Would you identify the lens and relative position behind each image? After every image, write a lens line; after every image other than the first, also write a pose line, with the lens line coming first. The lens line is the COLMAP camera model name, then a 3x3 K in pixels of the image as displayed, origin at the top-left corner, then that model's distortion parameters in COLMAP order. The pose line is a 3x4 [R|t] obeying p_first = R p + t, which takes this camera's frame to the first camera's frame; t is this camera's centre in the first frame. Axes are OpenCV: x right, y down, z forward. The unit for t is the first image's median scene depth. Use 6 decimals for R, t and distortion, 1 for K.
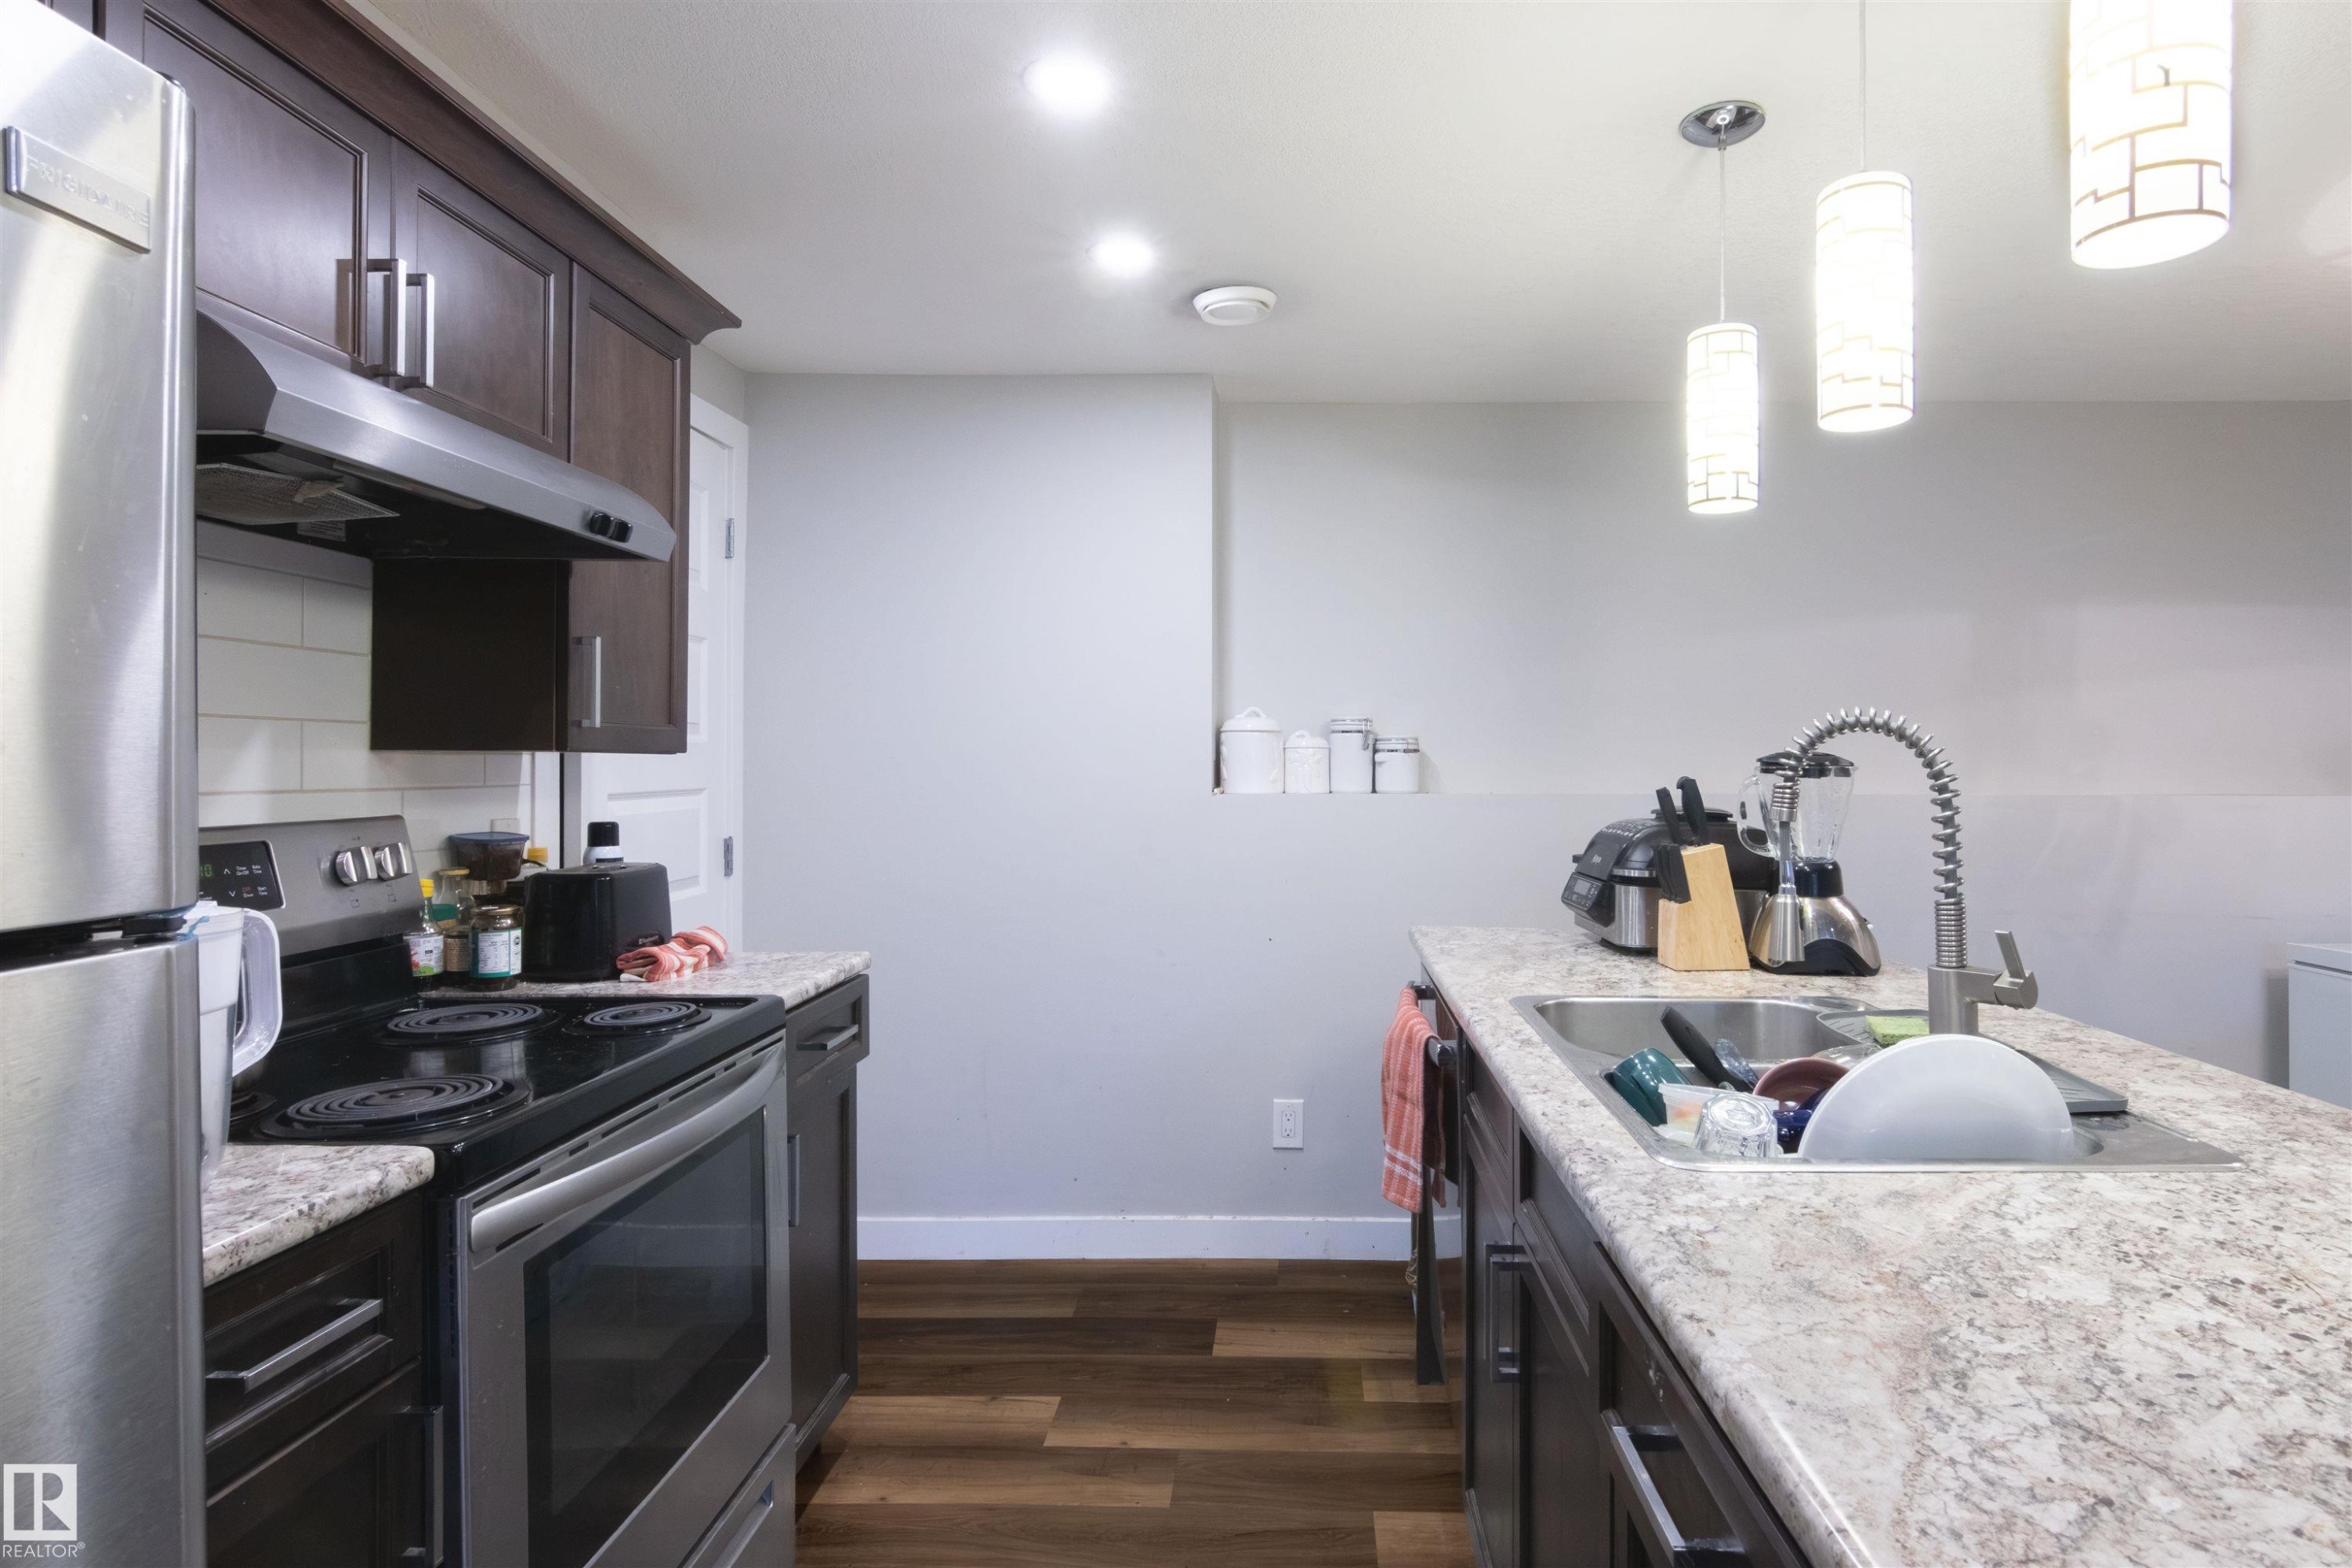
lens RADIAL K [[1218.8, 0, 1263.2], [0, 1218.8, 782.7], [0, 0, 1]] dist [0.001445, -0.000425]
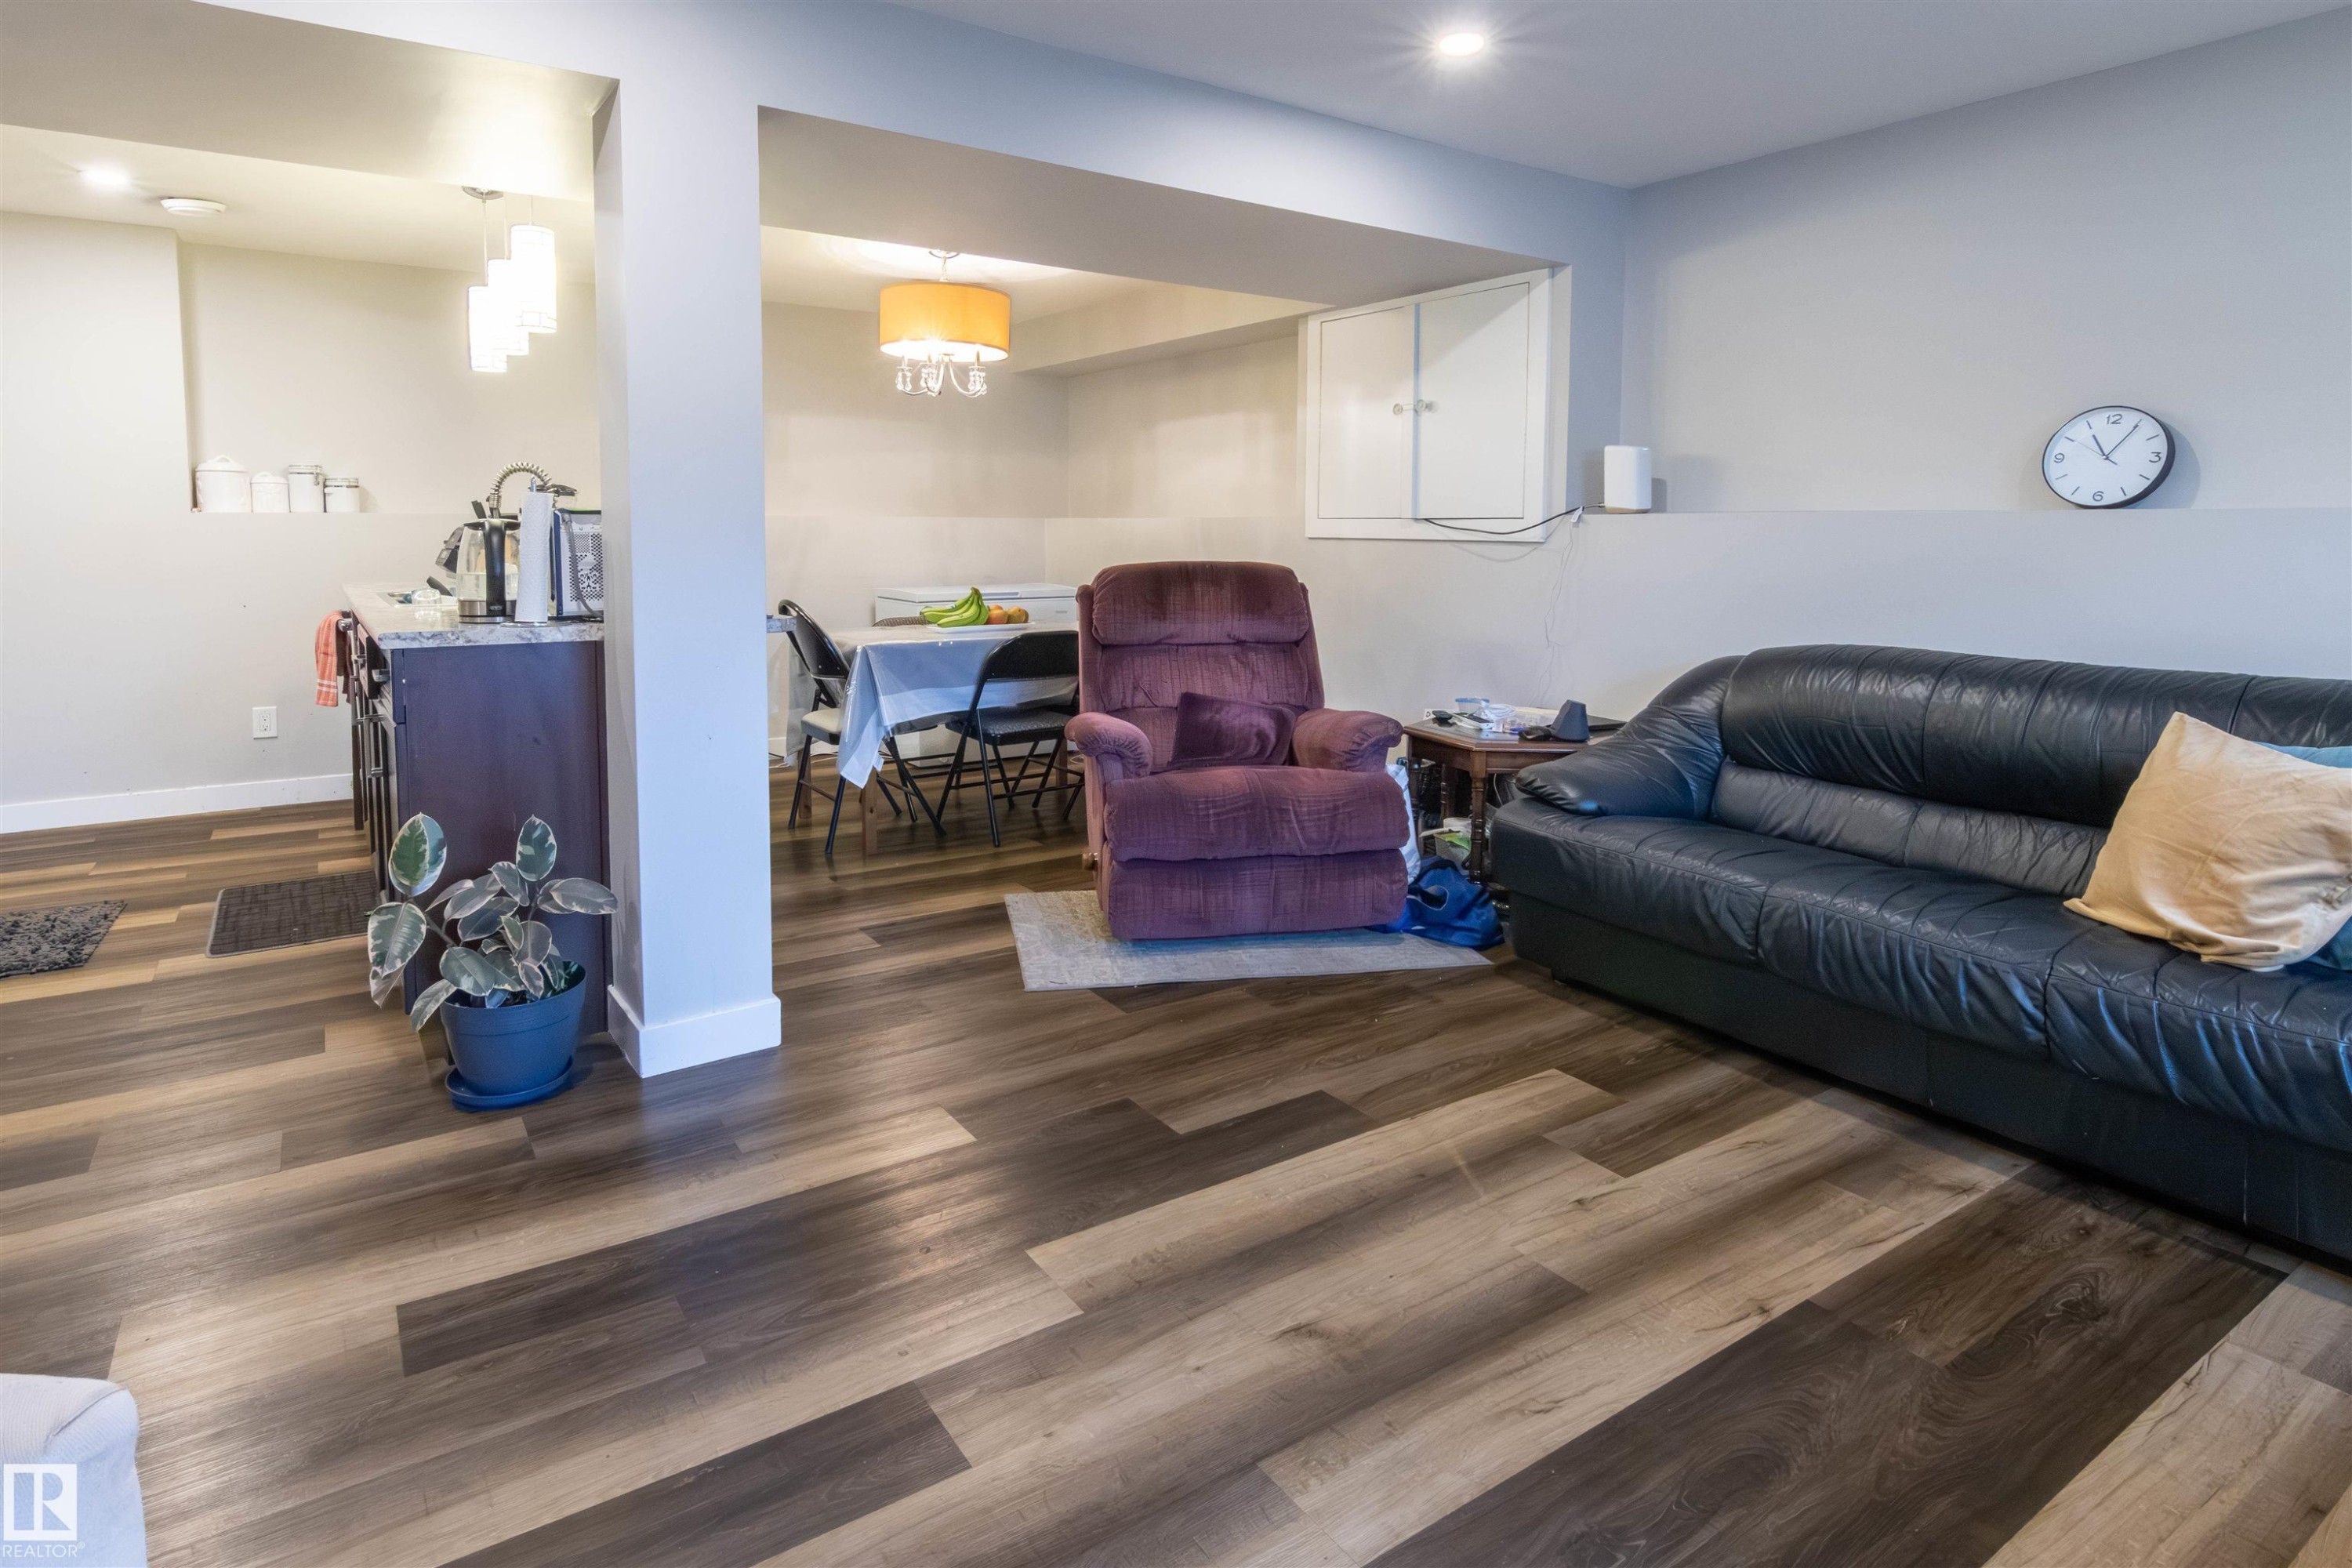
lens RADIAL K [[1218.8, 0, 1184.1], [0, 1218.8, 607.8], [0, 0, 1]] dist [0.001445, -0.000425]
pose [[0.799736, -0.038515, 0.599115, 0.045056], [0.006398, 0.998430, 0.055646, 0.072289], [-0.600318, -0.040669, 0.798727, -1.330912]]
